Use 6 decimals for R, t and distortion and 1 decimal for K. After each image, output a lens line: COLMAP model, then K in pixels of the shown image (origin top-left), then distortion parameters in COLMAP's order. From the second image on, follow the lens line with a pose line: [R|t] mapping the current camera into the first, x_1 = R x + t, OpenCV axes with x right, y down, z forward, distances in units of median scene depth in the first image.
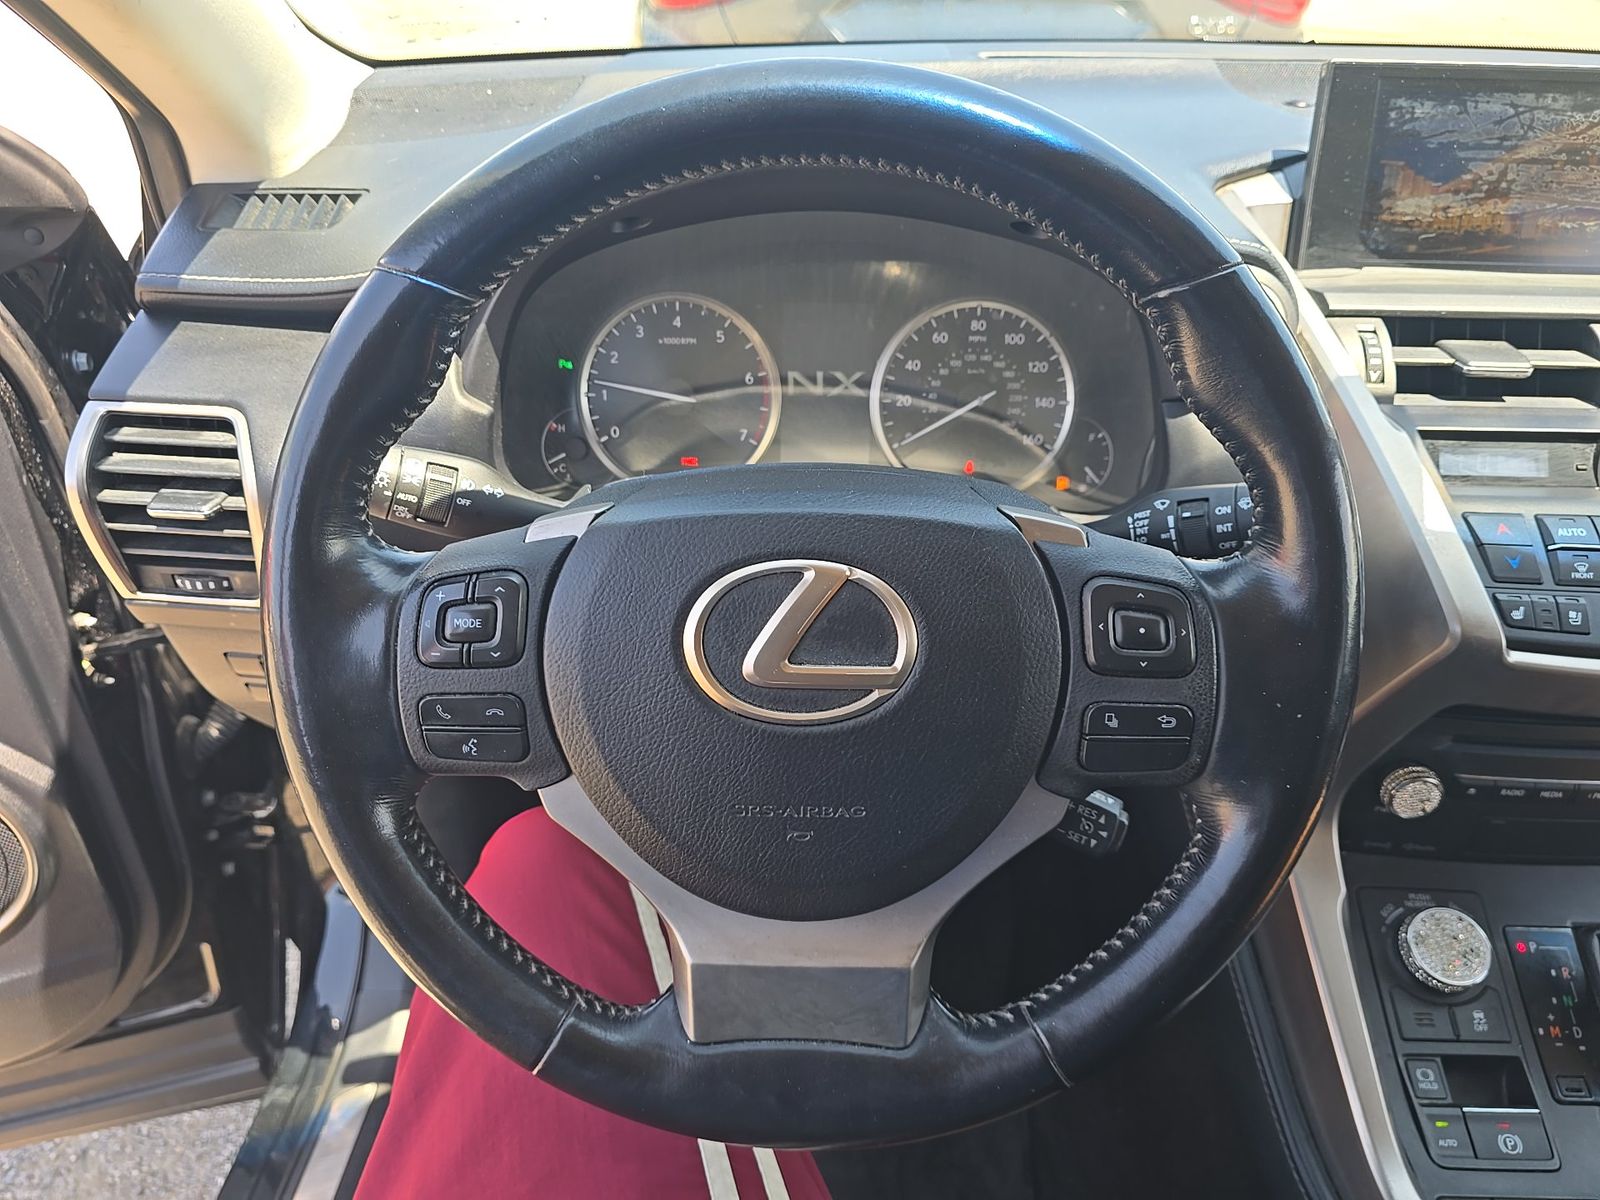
lens RADIAL K [[1074.7, 0, 798.7], [0, 1074.7, 598.6], [0, 0, 1]] dist [0.036917, -0.028333]
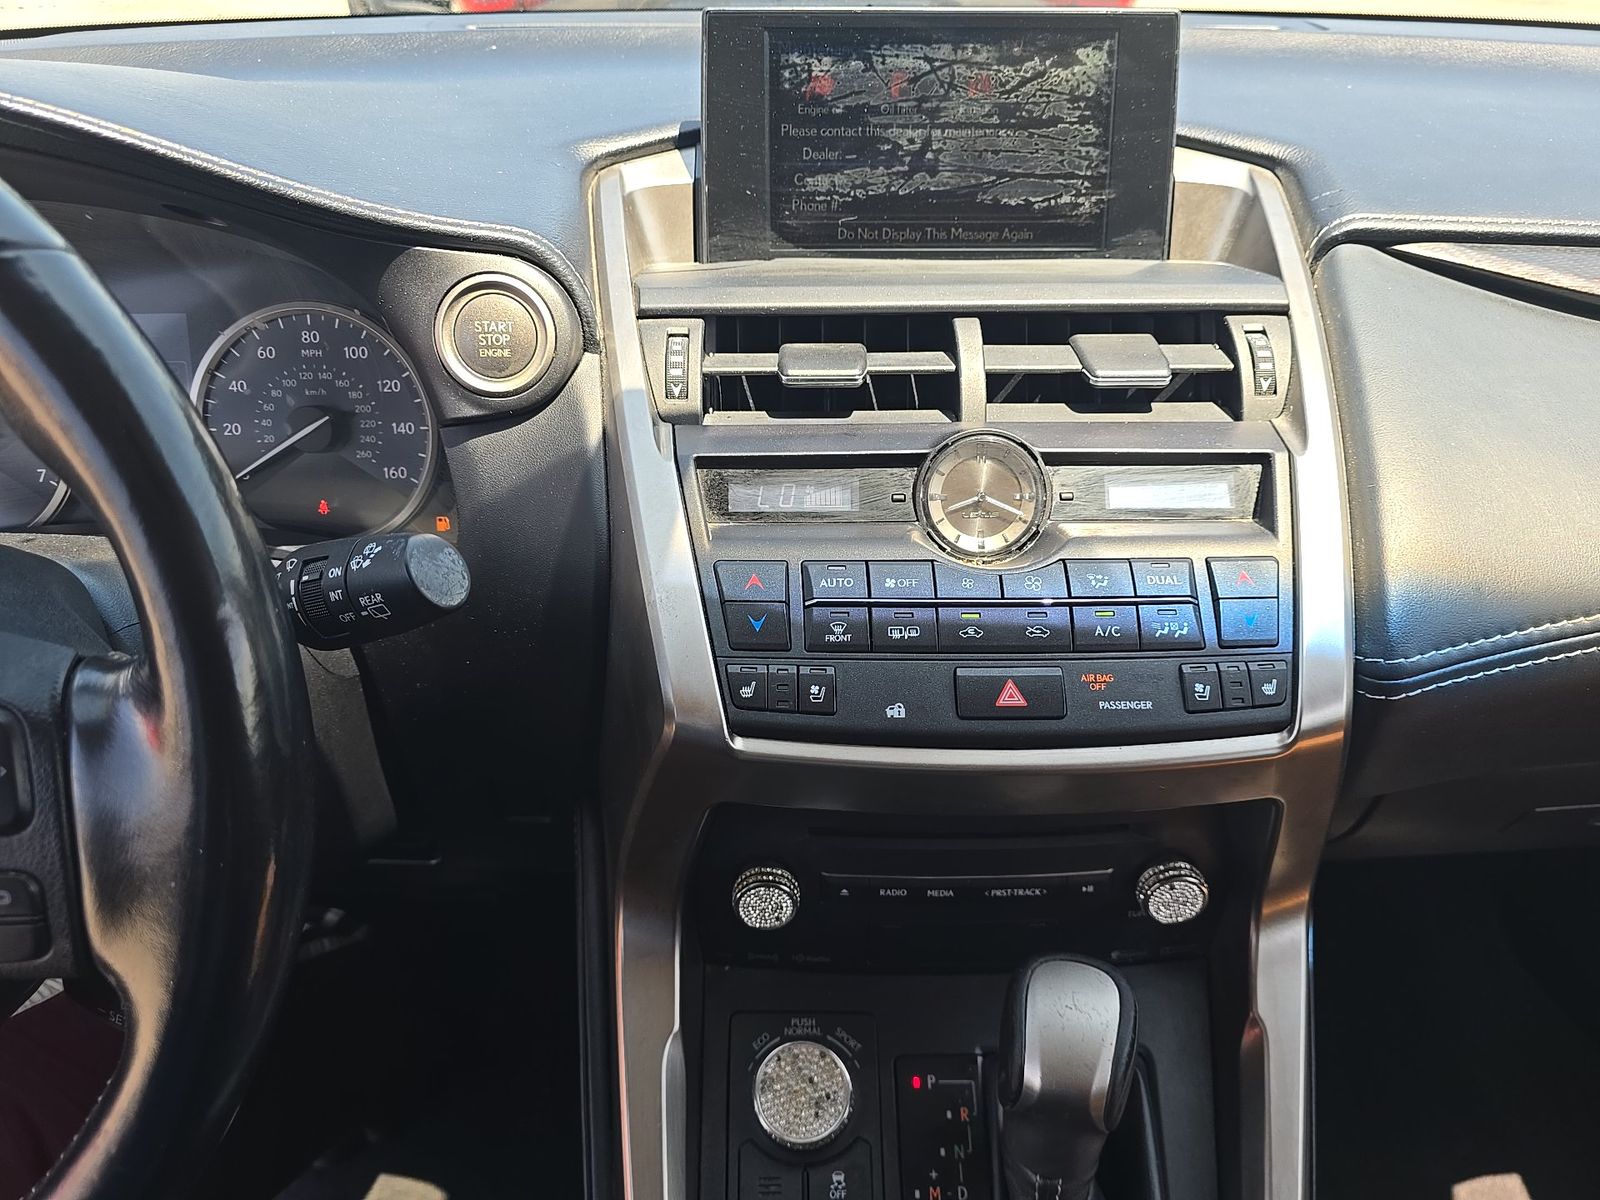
lens RADIAL K [[1074.7, 0, 794.6], [0, 1074.7, 604.7], [0, 0, 1]] dist [0.036917, -0.028333]
pose [[0.999465, -0.030372, 0.012157, 0.531783], [0.030471, 0.999503, -0.008020, -0.031401], [-0.011907, 0.008386, 0.999894, 0.173151]]
